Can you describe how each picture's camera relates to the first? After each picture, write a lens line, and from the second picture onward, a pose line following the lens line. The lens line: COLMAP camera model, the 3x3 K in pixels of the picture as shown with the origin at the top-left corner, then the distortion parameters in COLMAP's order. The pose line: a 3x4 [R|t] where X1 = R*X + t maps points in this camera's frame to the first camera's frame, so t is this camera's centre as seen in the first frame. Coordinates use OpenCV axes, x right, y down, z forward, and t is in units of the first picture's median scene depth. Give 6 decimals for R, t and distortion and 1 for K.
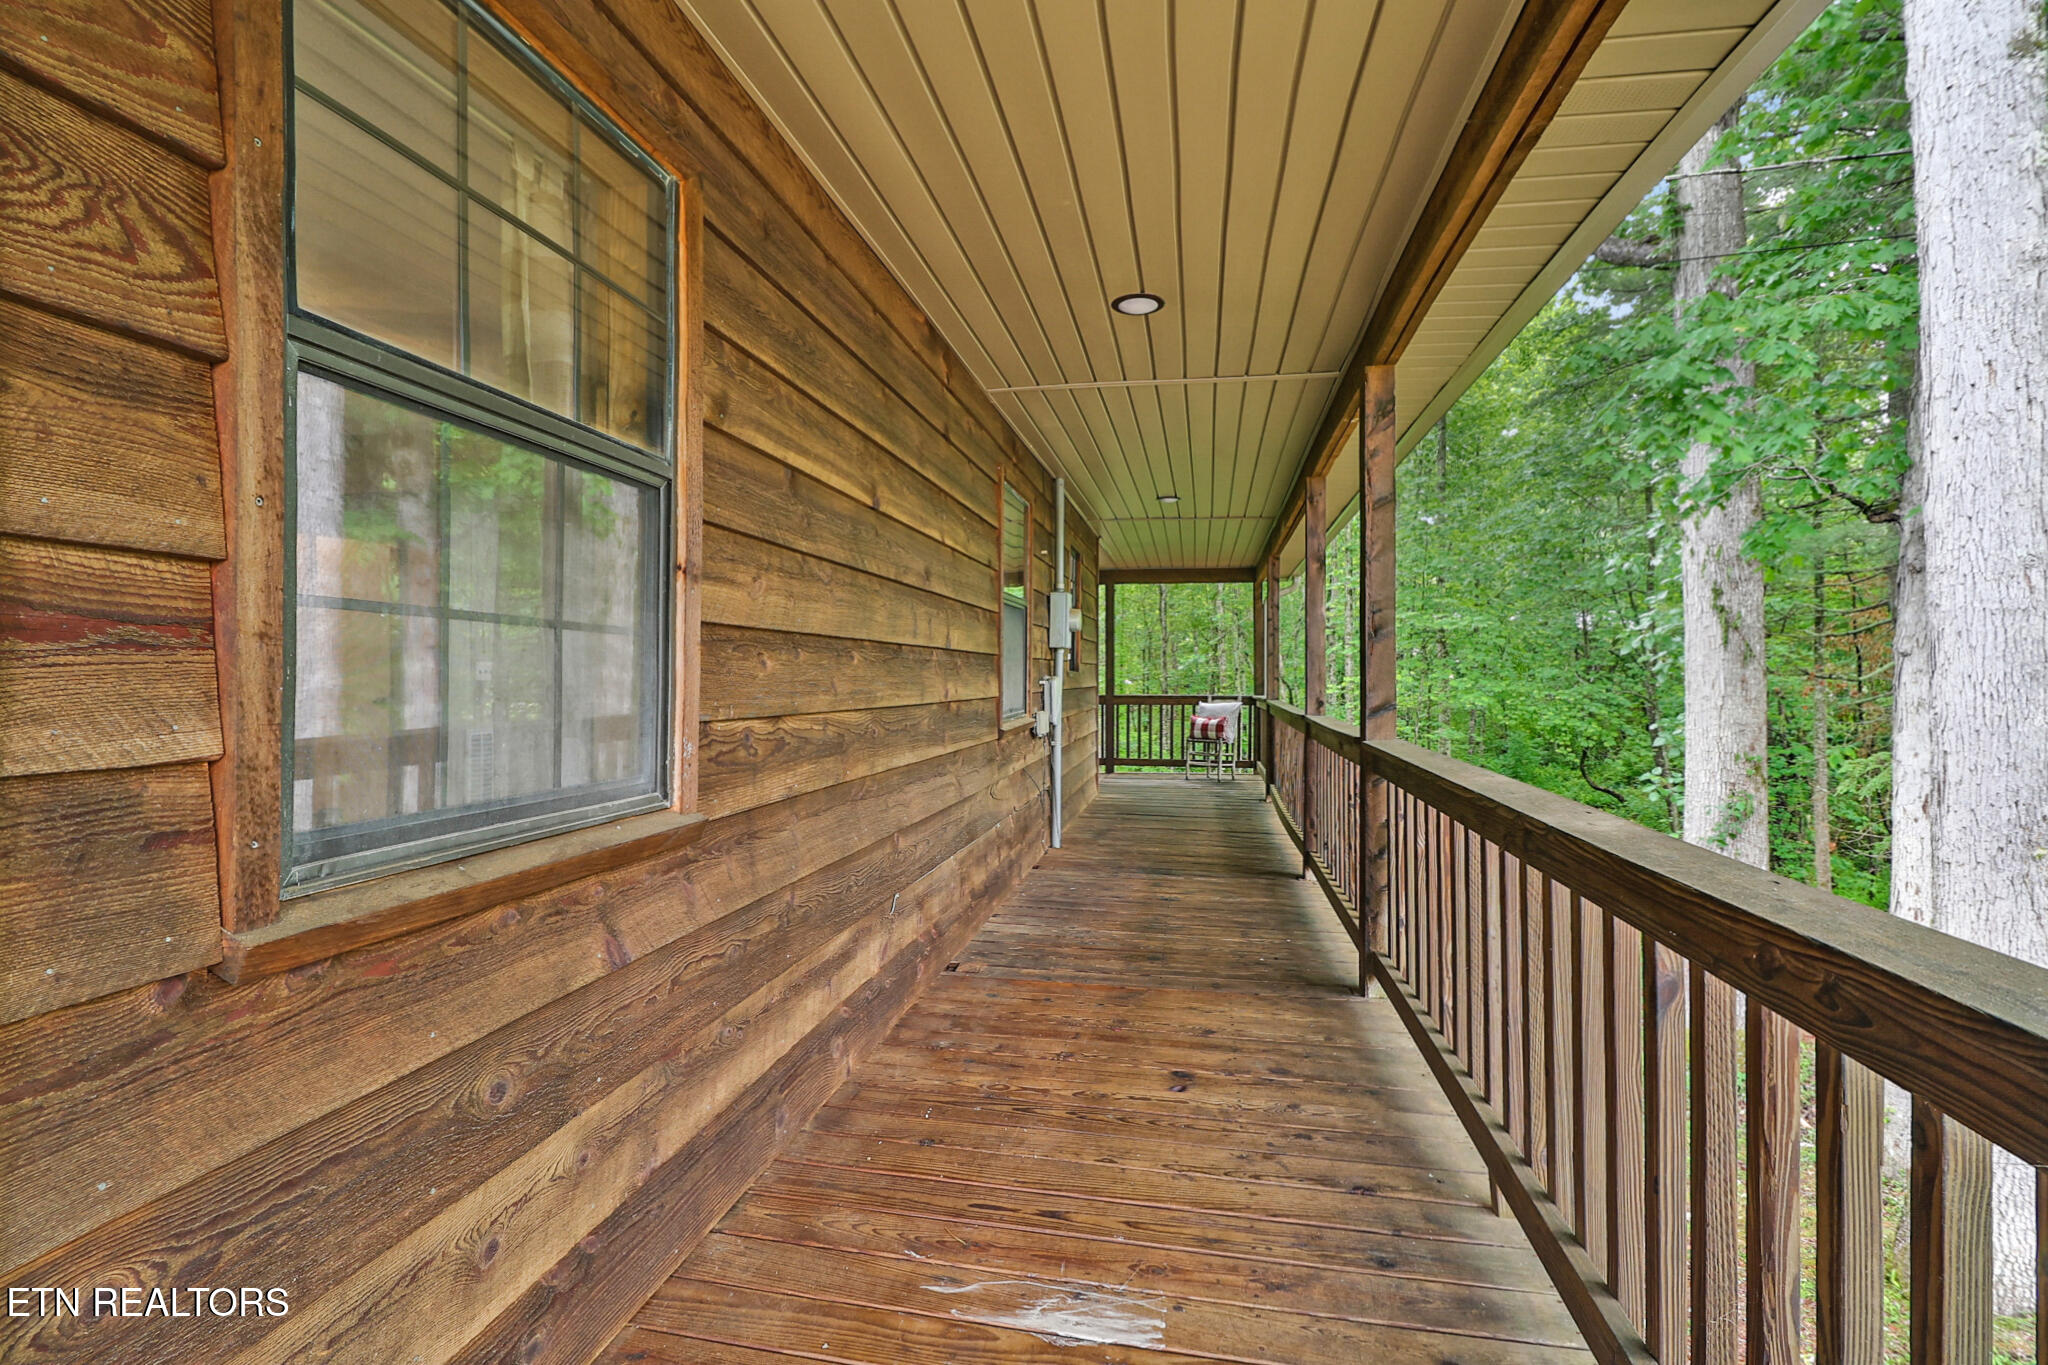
lens RADIAL K [[959.0, 0, 1020.2], [0, 959.0, 656.5], [0, 0, 1]] dist [0.002334, -0.015657]
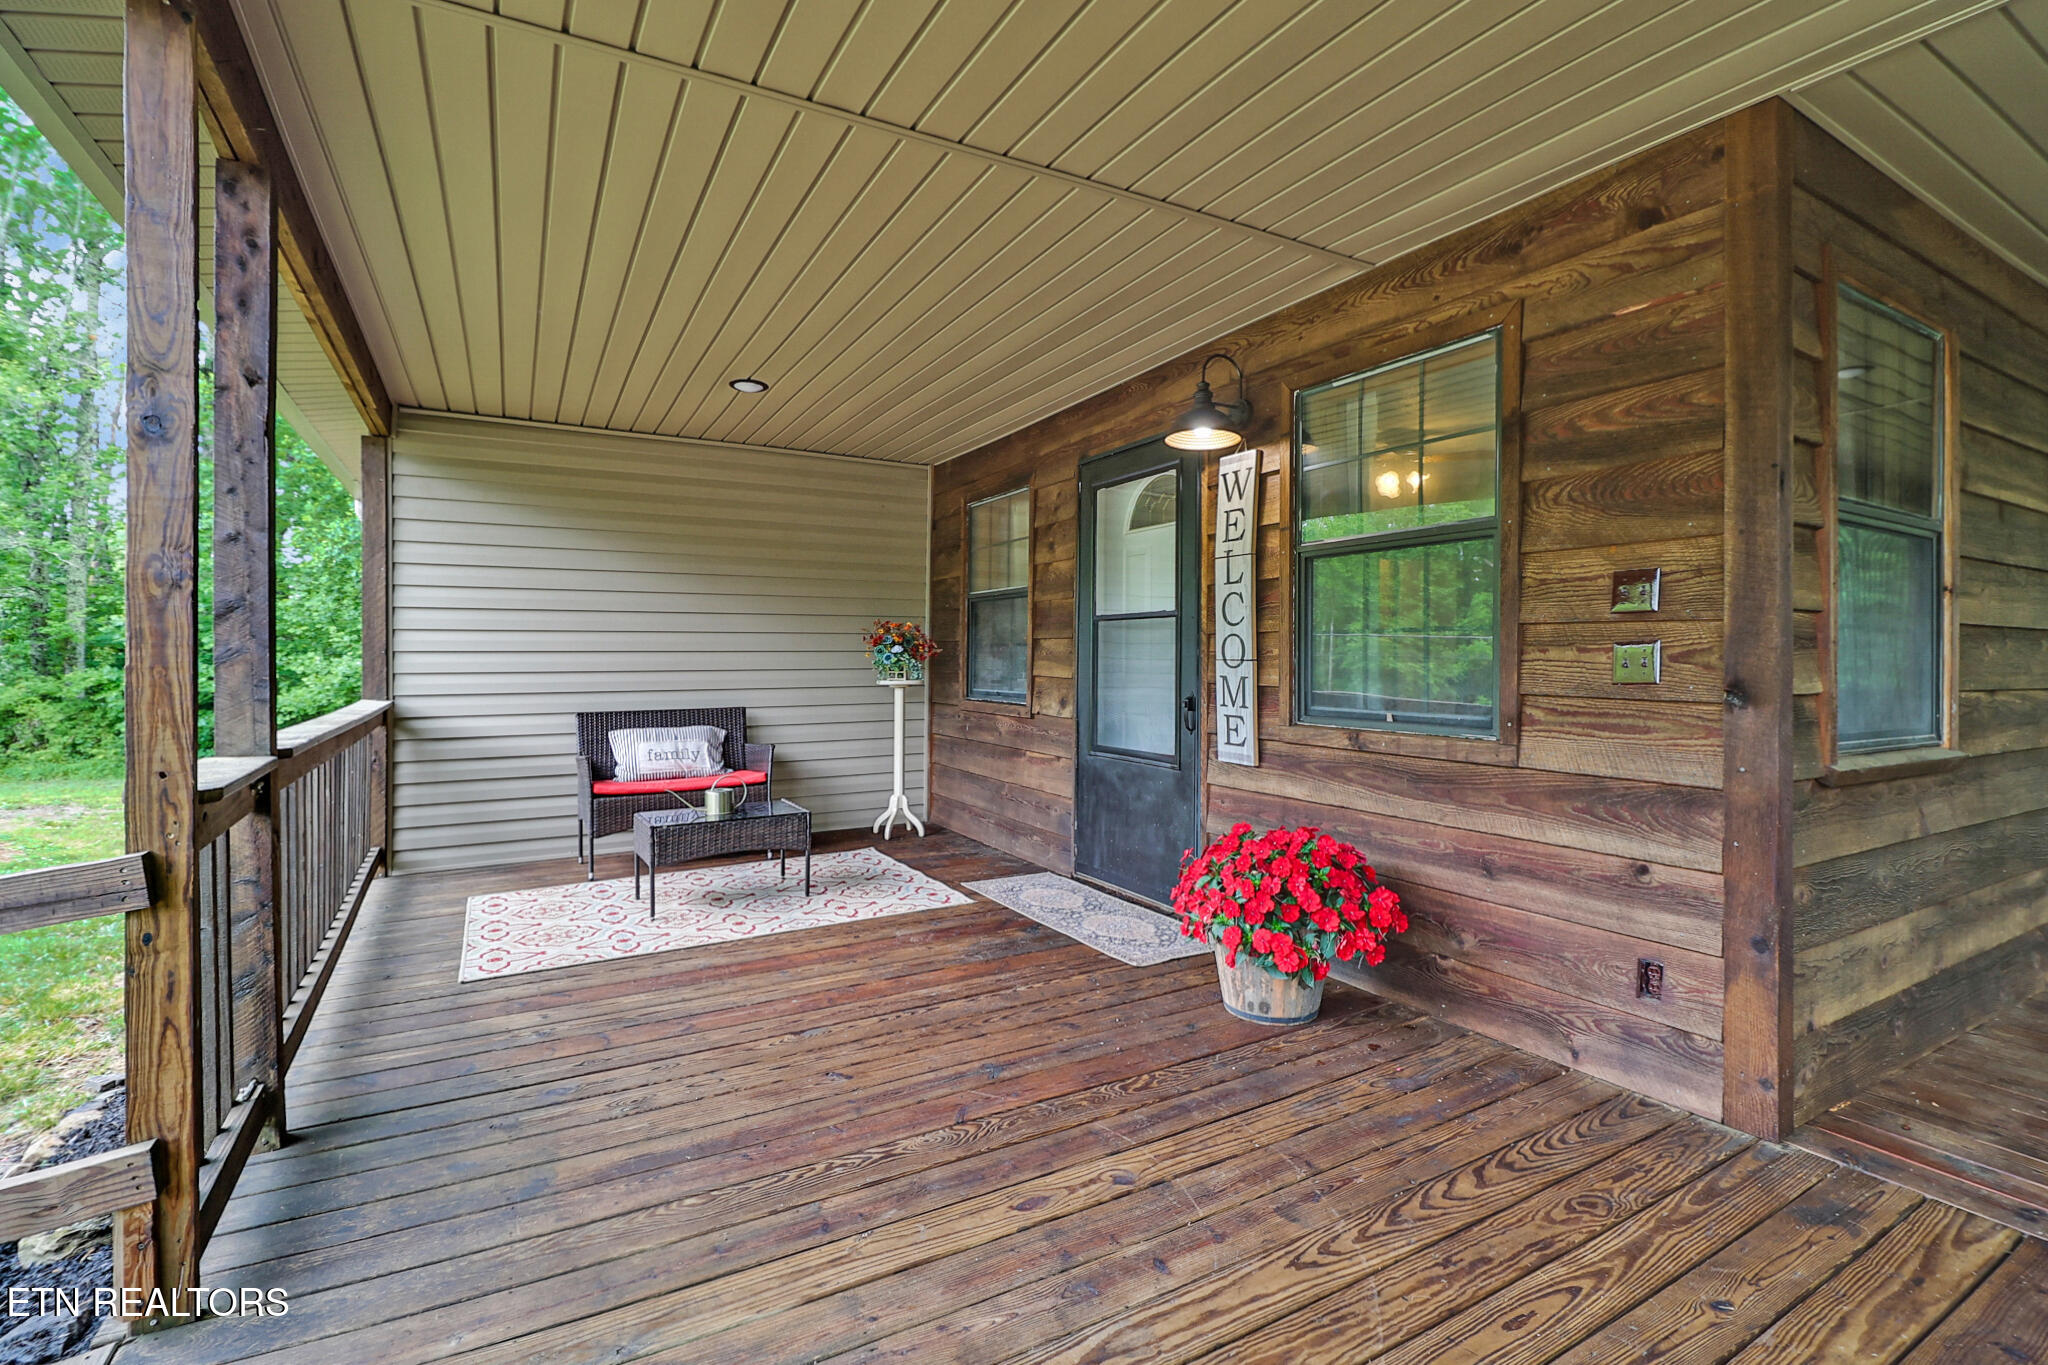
lens RADIAL K [[941.1, 0, 1024.1], [0, 941.1, 660.9], [0, 0, 1]] dist [-0.003669, -0.000713]
pose [[0.661214, 0.000844, -0.750197, -0.201700], [0.013618, 0.999821, 0.013128, -0.017649], [0.750073, -0.018897, 0.661085, -1.062156]]
